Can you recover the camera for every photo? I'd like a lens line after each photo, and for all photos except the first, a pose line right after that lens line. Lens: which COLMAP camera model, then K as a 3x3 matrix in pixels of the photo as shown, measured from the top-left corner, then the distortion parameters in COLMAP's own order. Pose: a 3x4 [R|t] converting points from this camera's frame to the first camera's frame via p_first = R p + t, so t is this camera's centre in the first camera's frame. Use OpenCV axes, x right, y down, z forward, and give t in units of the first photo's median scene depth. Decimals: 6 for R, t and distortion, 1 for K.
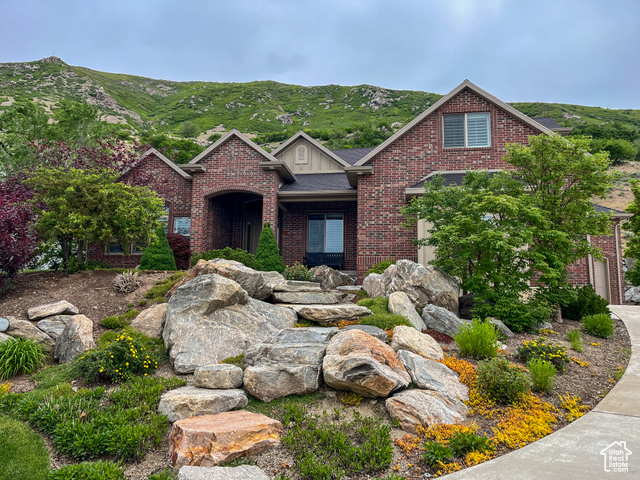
lens RADIAL K [[478.1, 0, 322.1], [0, 478.1, 241.0], [0, 0, 1]] dist [0.050846, -0.062943]
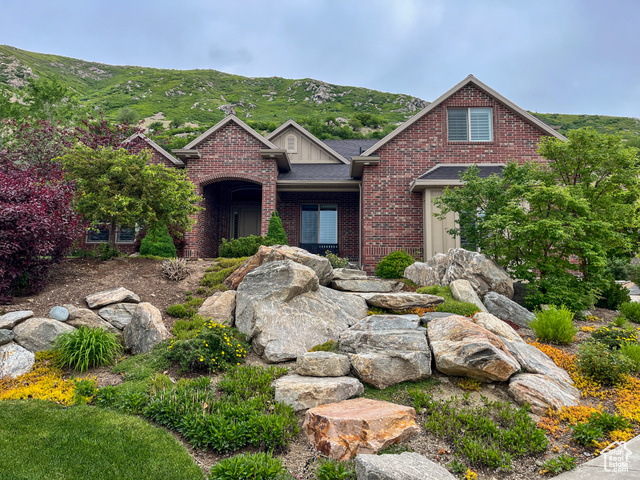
lens RADIAL K [[478.1, 0, 318.2], [0, 478.1, 240.3], [0, 0, 1]] dist [0.050846, -0.062943]
pose [[0.993717, 0.010850, 0.111395, -0.262335], [-0.012161, 0.999864, 0.011098, 0.017122], [-0.111259, -0.012383, 0.993714, 0.034505]]
